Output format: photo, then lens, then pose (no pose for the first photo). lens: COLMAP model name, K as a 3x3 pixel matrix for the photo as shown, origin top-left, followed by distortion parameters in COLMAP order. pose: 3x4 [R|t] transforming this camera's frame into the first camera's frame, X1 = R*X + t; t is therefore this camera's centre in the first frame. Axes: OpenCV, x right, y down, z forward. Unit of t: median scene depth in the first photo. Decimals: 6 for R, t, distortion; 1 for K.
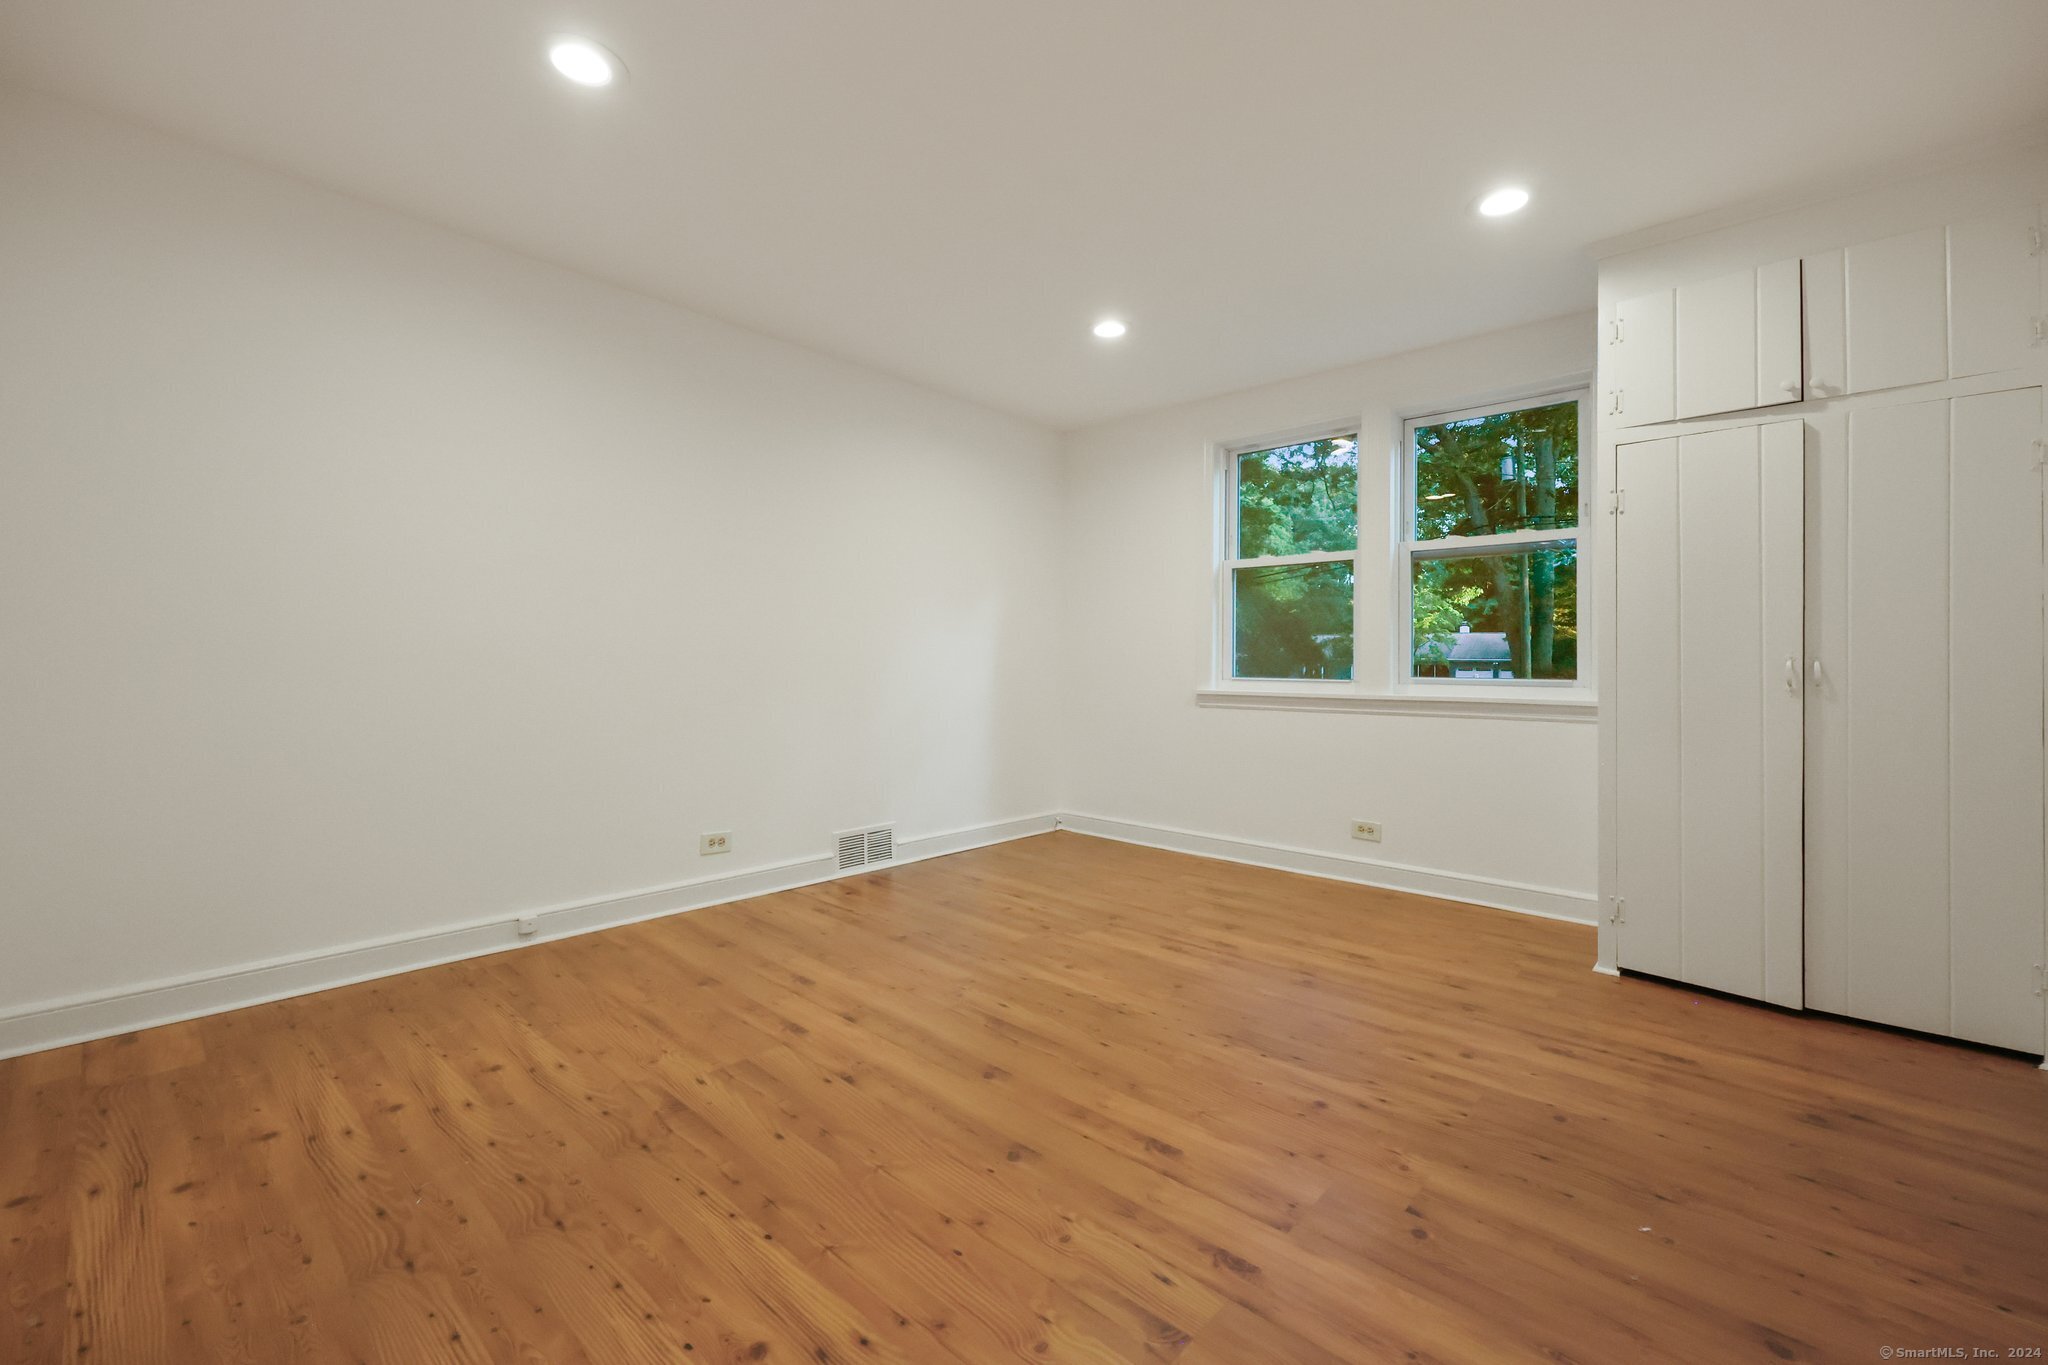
lens RADIAL K [[821.3, 0, 1018.7], [0, 821.3, 680.8], [0, 0, 1]] dist [-0.000644, -0.000058]
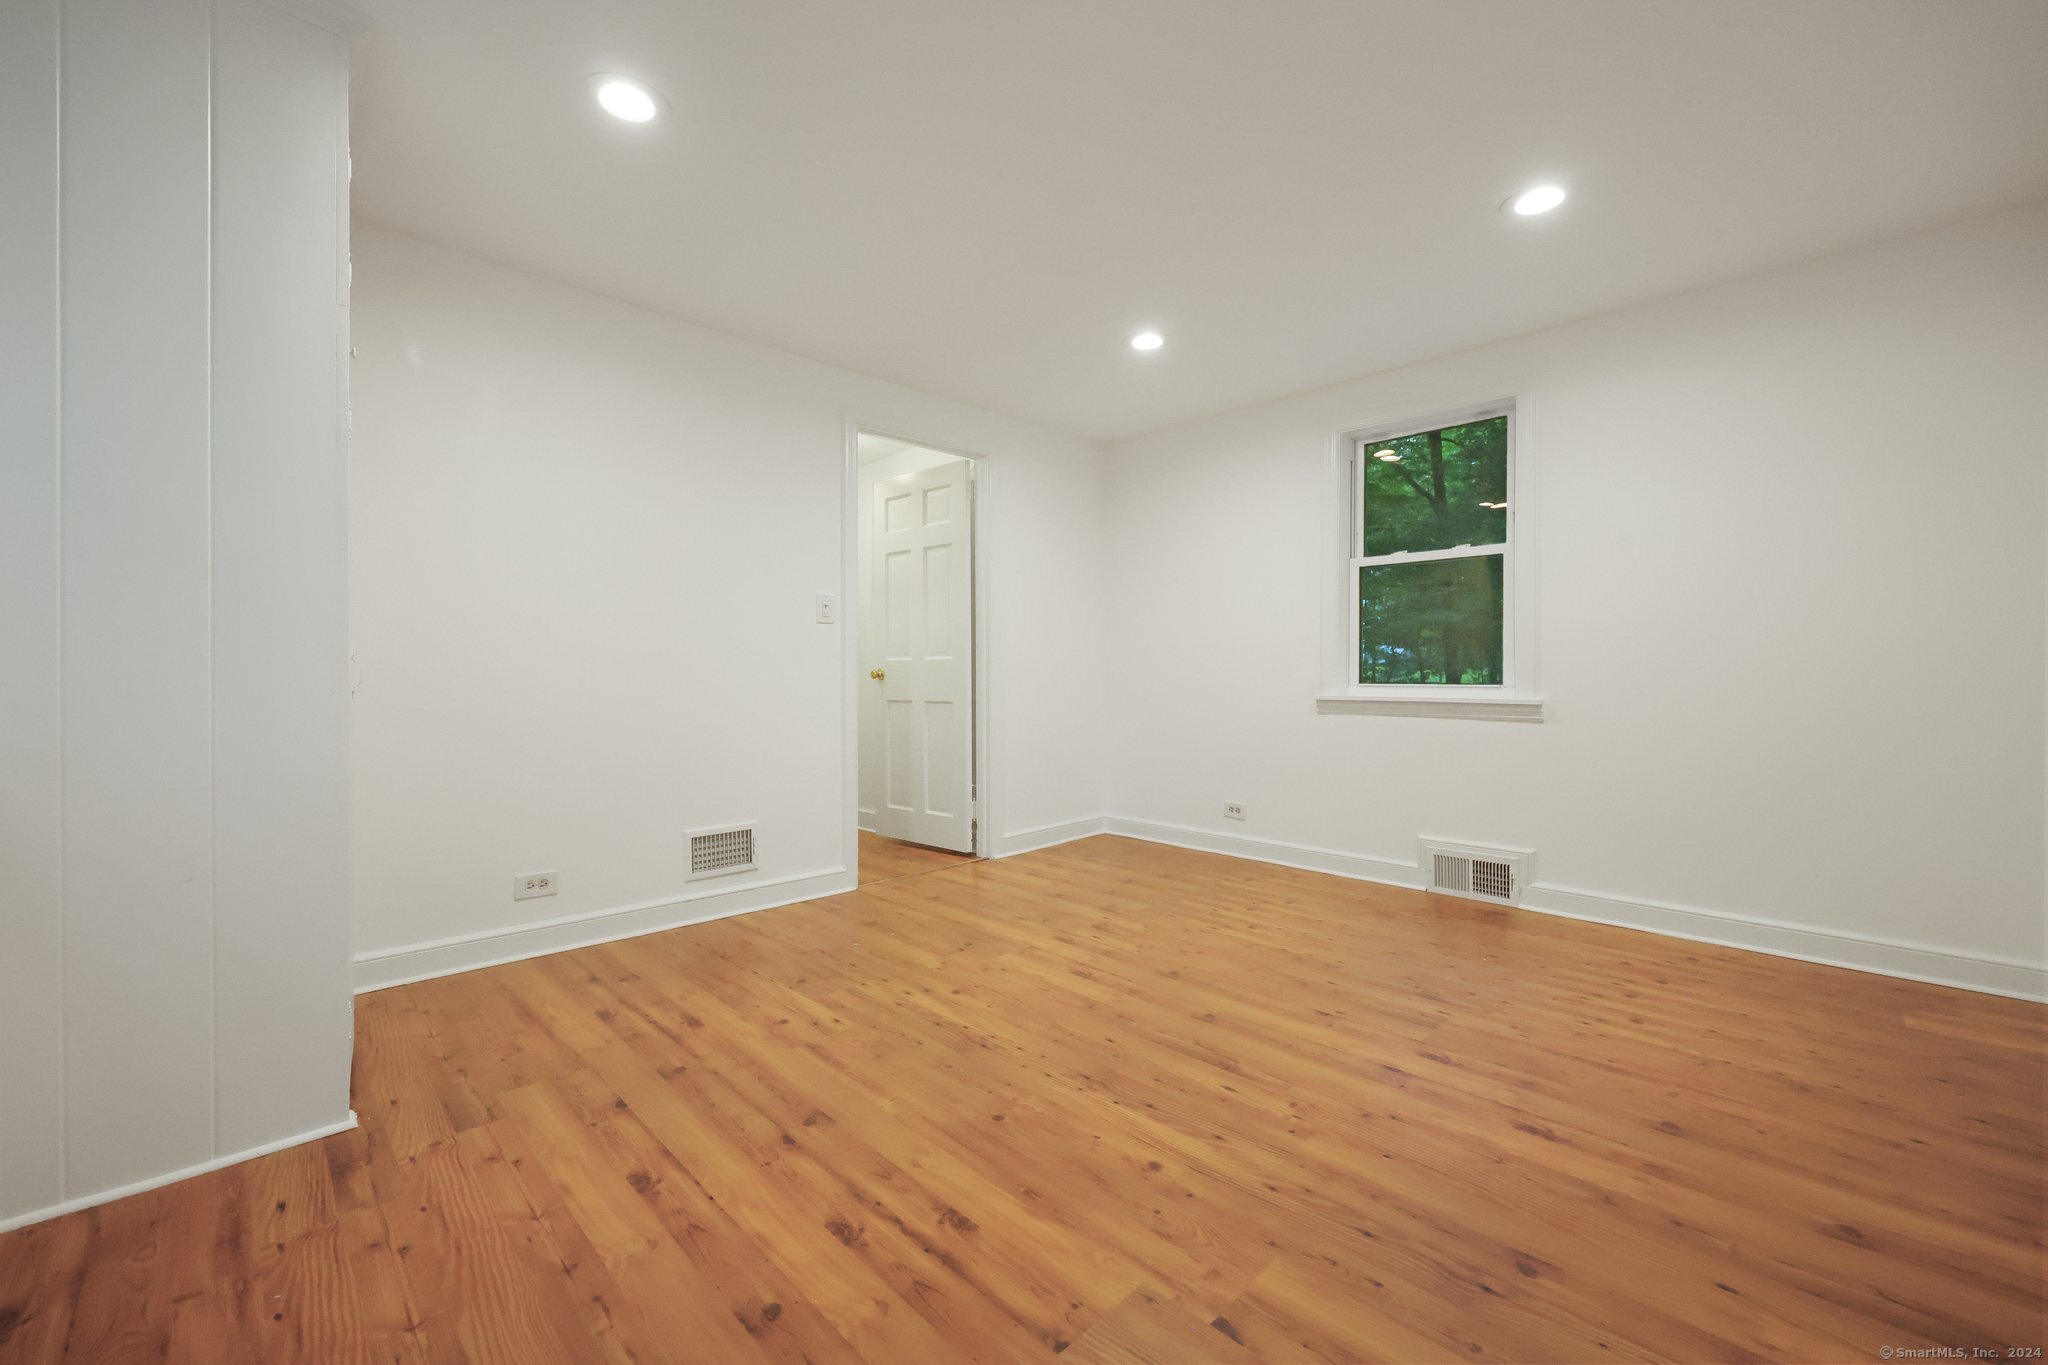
lens RADIAL K [[837.9, 0, 1024.0], [0, 837.9, 682.5], [0, 0, 1]] dist [-0.000401, 0.000252]
pose [[-0.998808, -0.009580, 0.047872, 0.166361], [-0.008050, 0.999454, 0.032053, -0.038084], [-0.048153, 0.031630, -0.998339, 2.034512]]
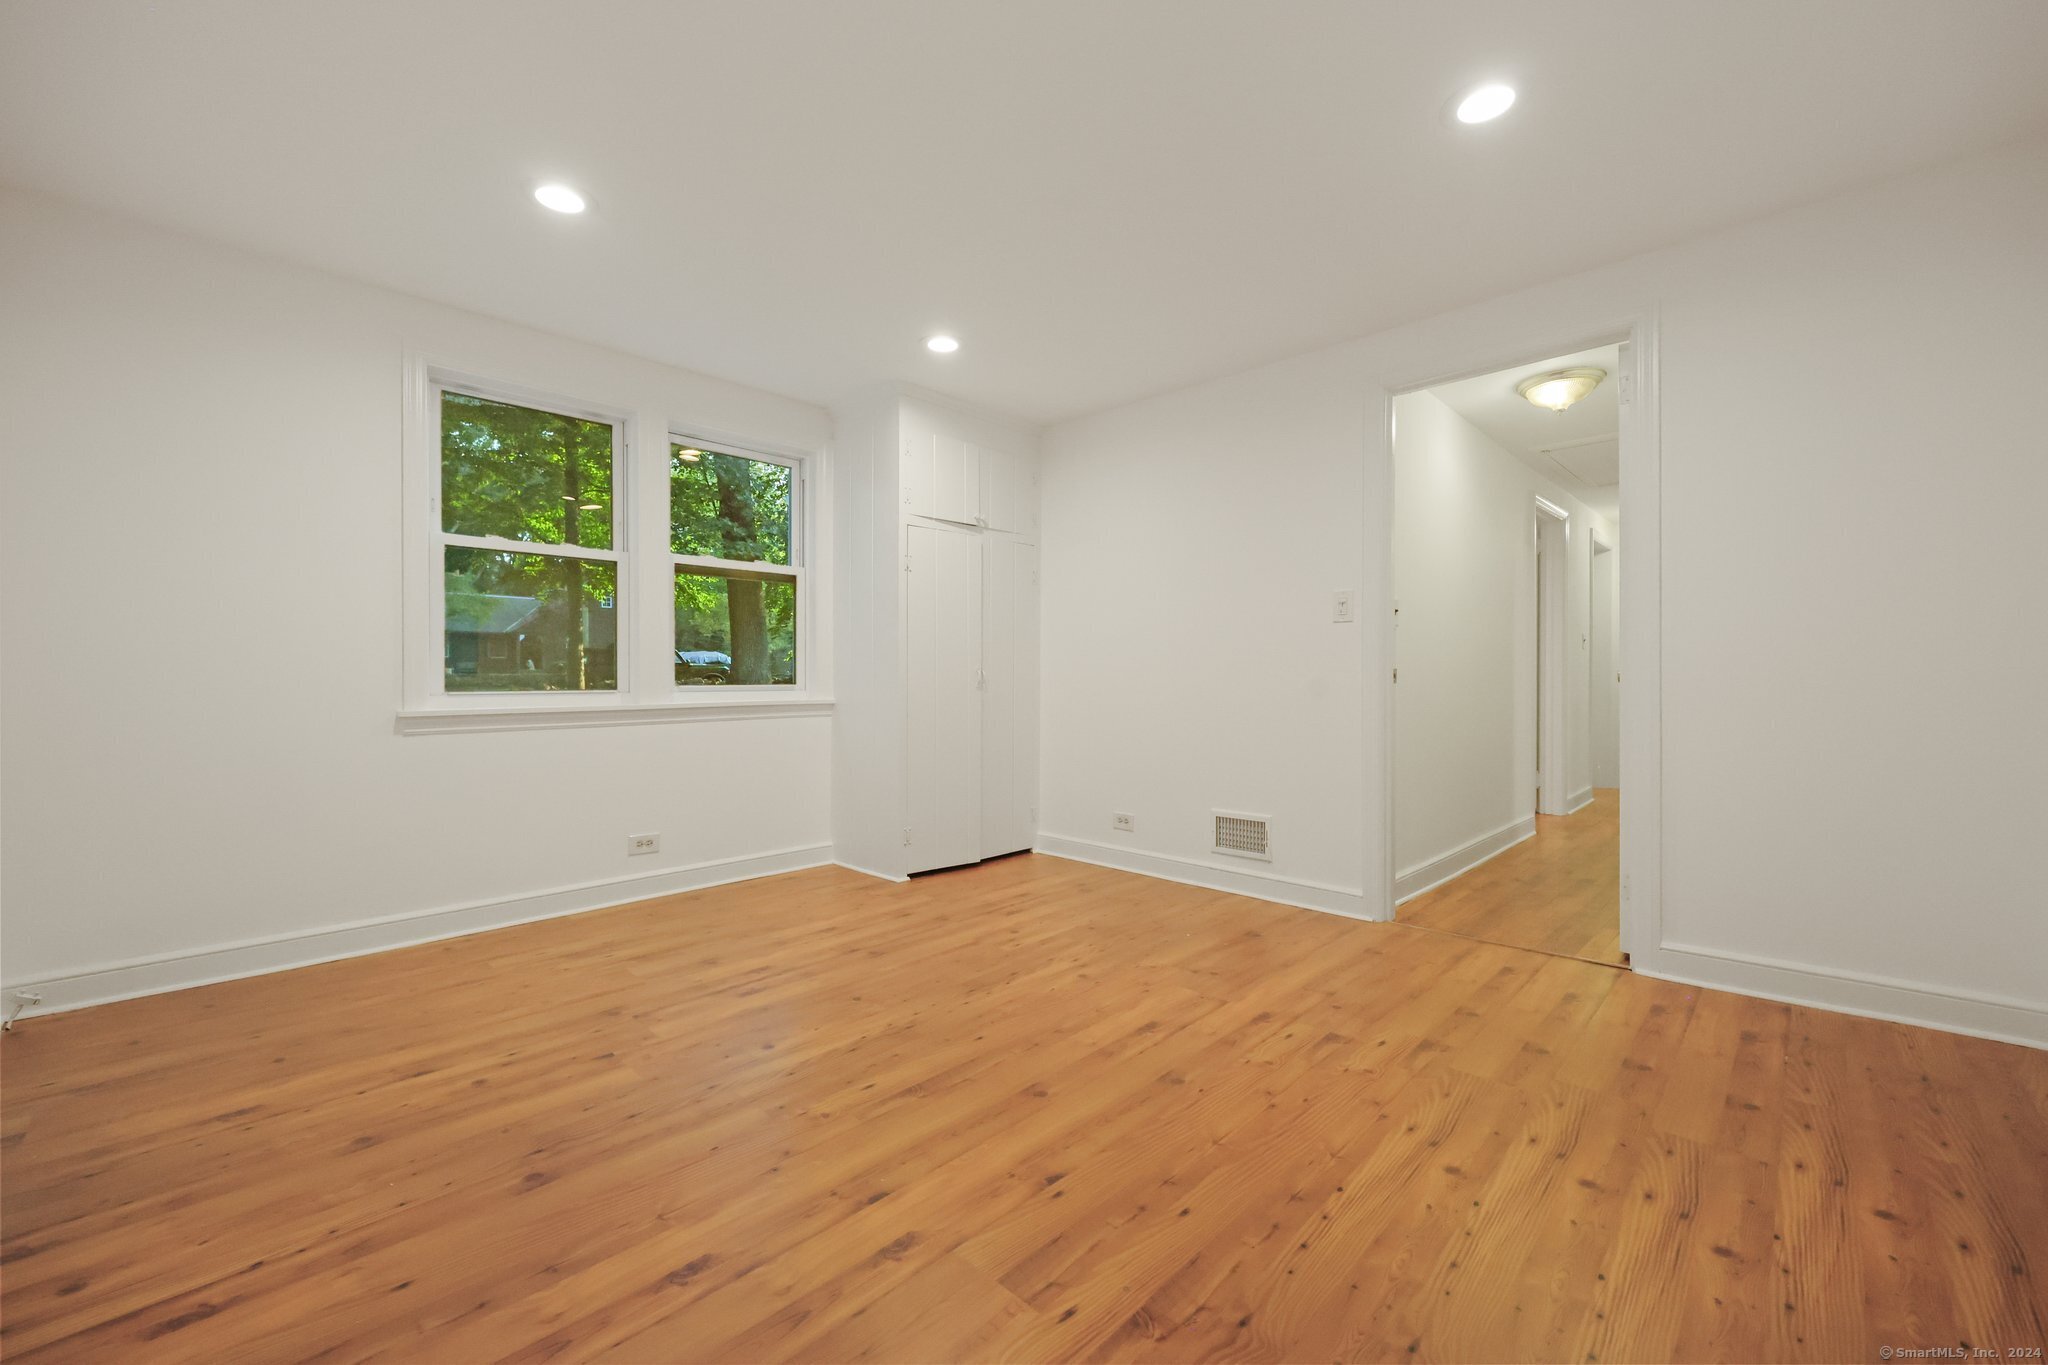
lens RADIAL K [[821.3, 0, 1018.7], [0, 821.3, 680.8], [0, 0, 1]] dist [-0.000644, -0.000058]
pose [[0.037217, -0.014250, 0.999206, -0.928819], [0.023370, 0.999637, 0.013386, -0.024444], [-0.999034, 0.022853, 0.037537, 0.898413]]
